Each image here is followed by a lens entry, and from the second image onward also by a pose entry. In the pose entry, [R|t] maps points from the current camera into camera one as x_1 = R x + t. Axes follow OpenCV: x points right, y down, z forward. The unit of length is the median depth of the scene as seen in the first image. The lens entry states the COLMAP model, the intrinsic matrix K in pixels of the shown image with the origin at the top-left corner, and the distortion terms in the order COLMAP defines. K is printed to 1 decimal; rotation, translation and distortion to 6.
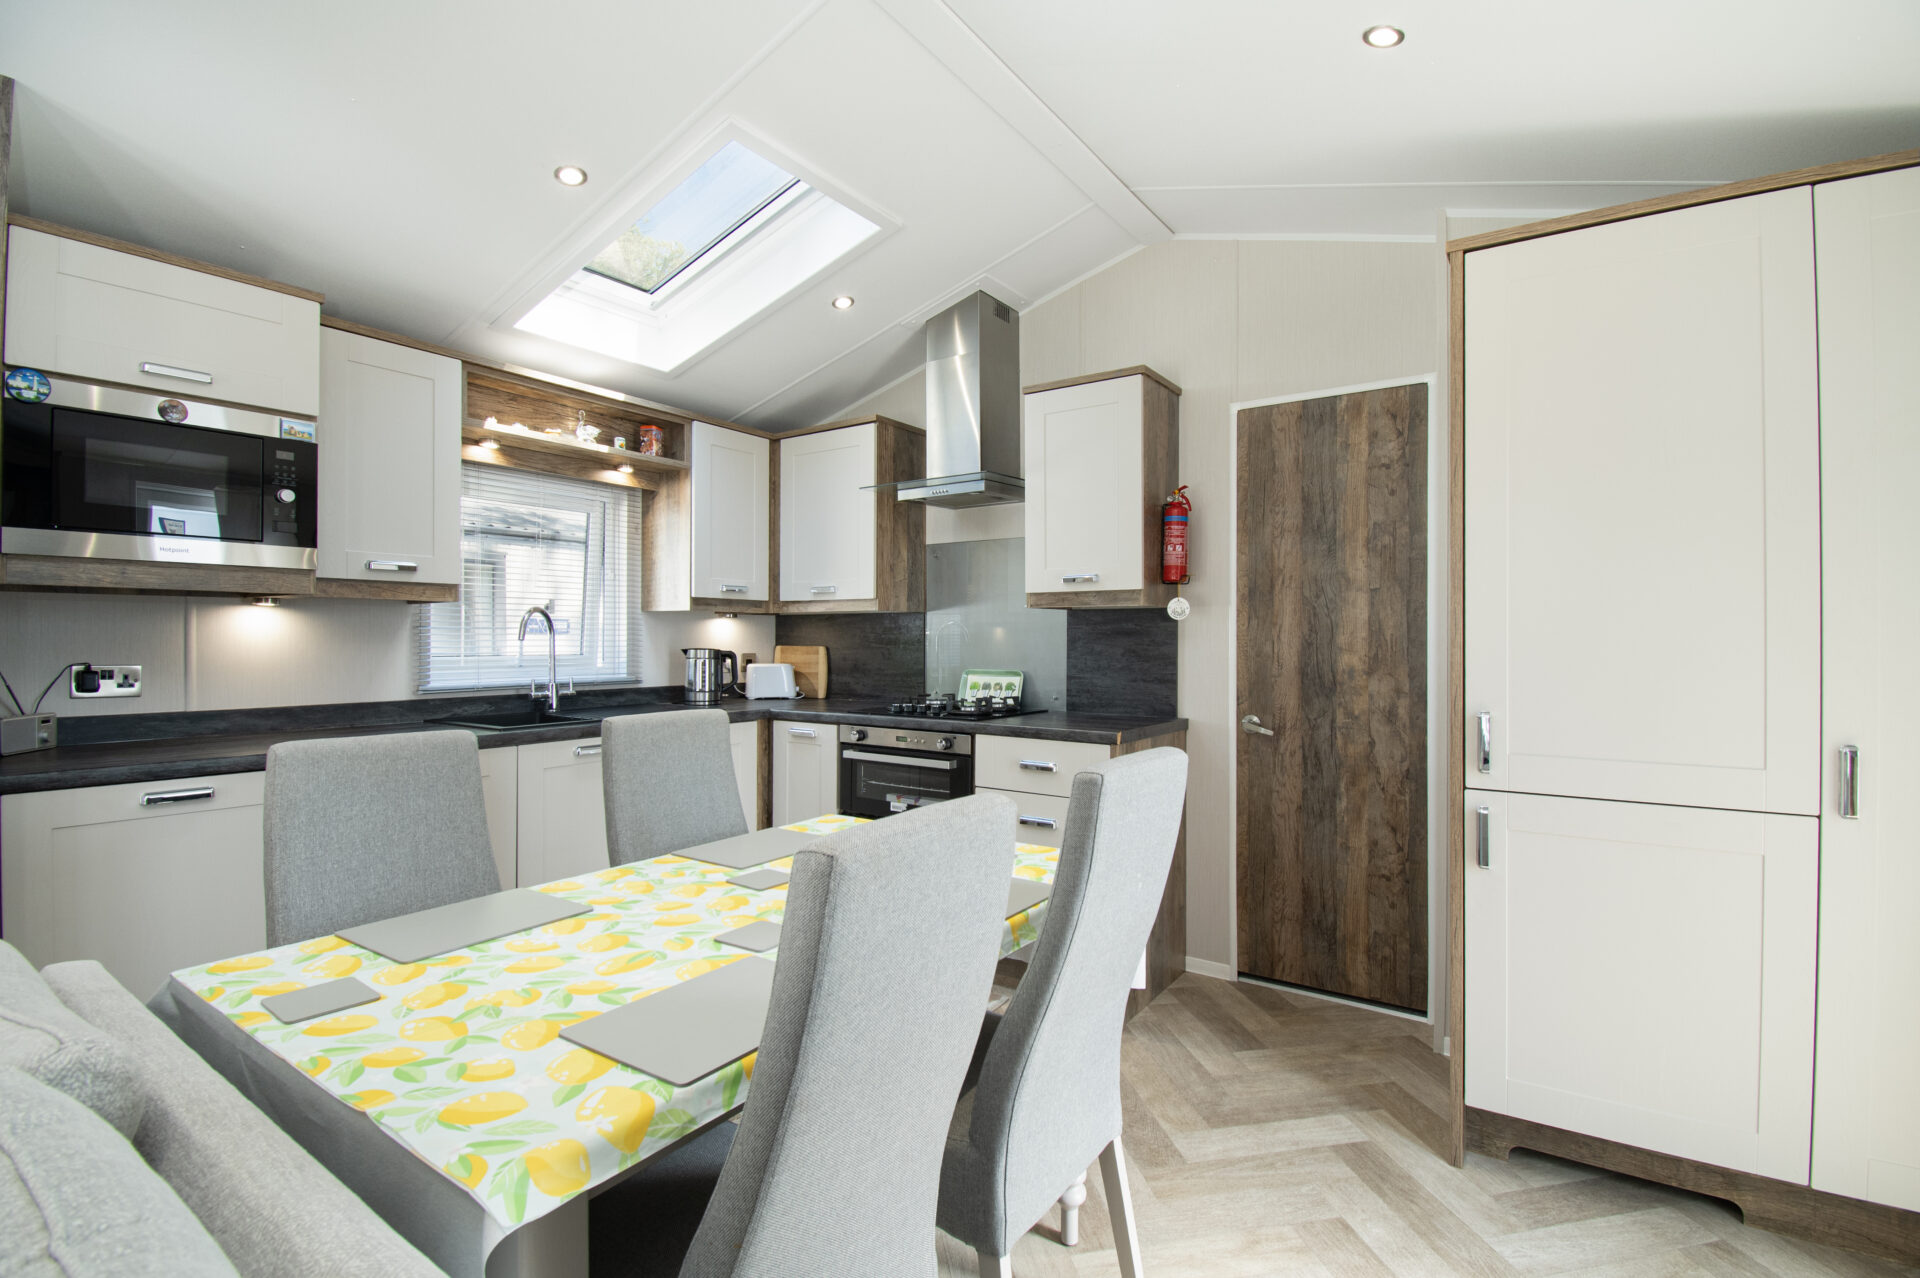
lens RADIAL K [[863.5, 0, 960.9], [0, 863.5, 651.0], [0, 0, 1]] dist [-0.021120, -0.009648]
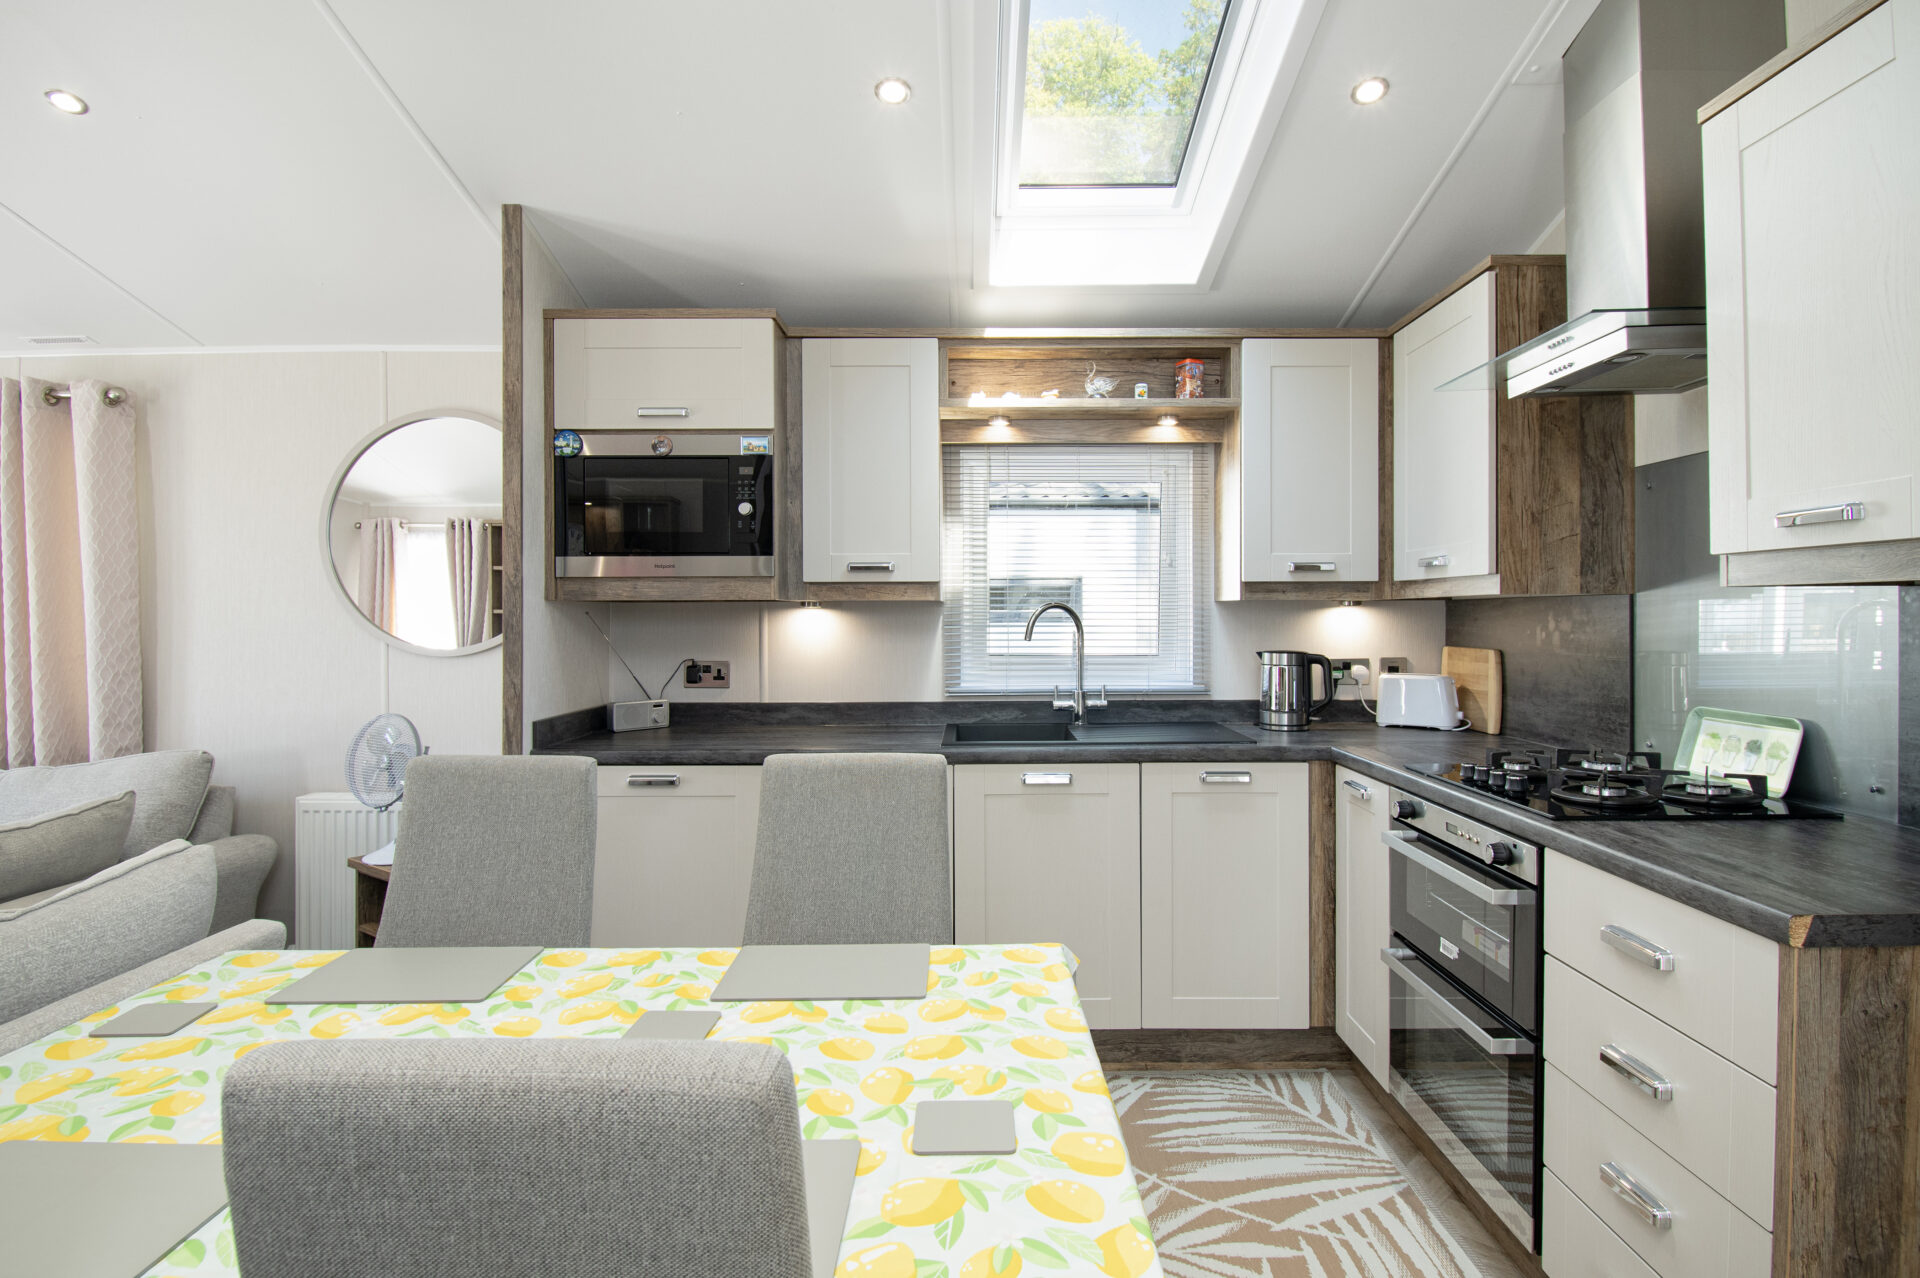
lens RADIAL K [[991.1, 0, 952.6], [0, 991.1, 614.8], [0, 0, 1]] dist [-0.004947, -0.005943]
pose [[0.567687, -0.006957, -0.823215, 0.288226], [-0.005976, 0.999903, -0.012571, -0.027330], [0.823223, 0.012056, 0.567590, 0.394377]]
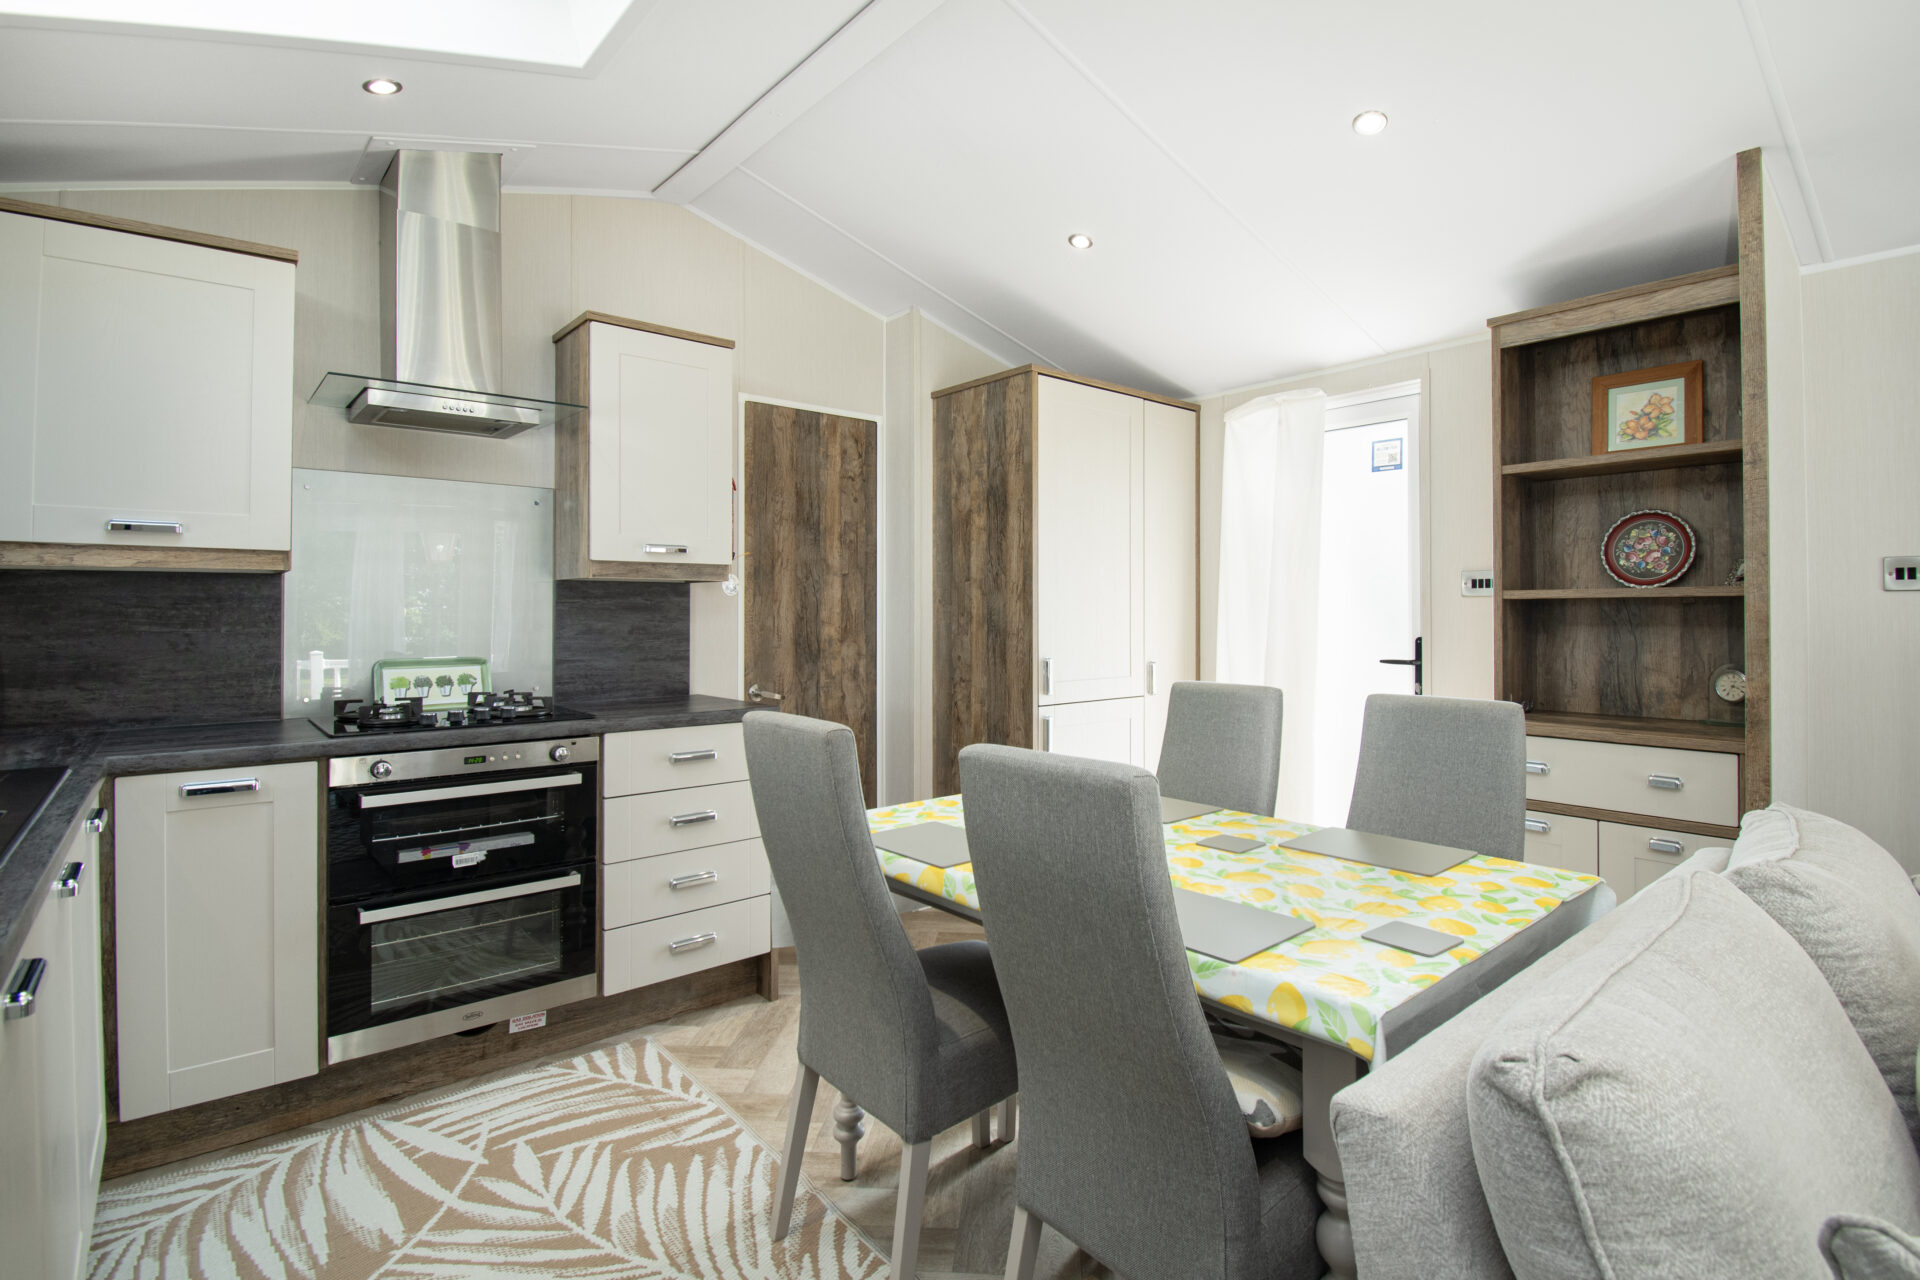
lens RADIAL K [[927.3, 0, 985.2], [0, 927.3, 606.7], [0, 0, 1]] dist [0.013129, -0.001571]
pose [[0.257207, 0.001607, 0.966355, -0.743422], [0.014858, 0.999874, -0.005617, -0.012939], [-0.966242, 0.015803, 0.257150, 0.429859]]
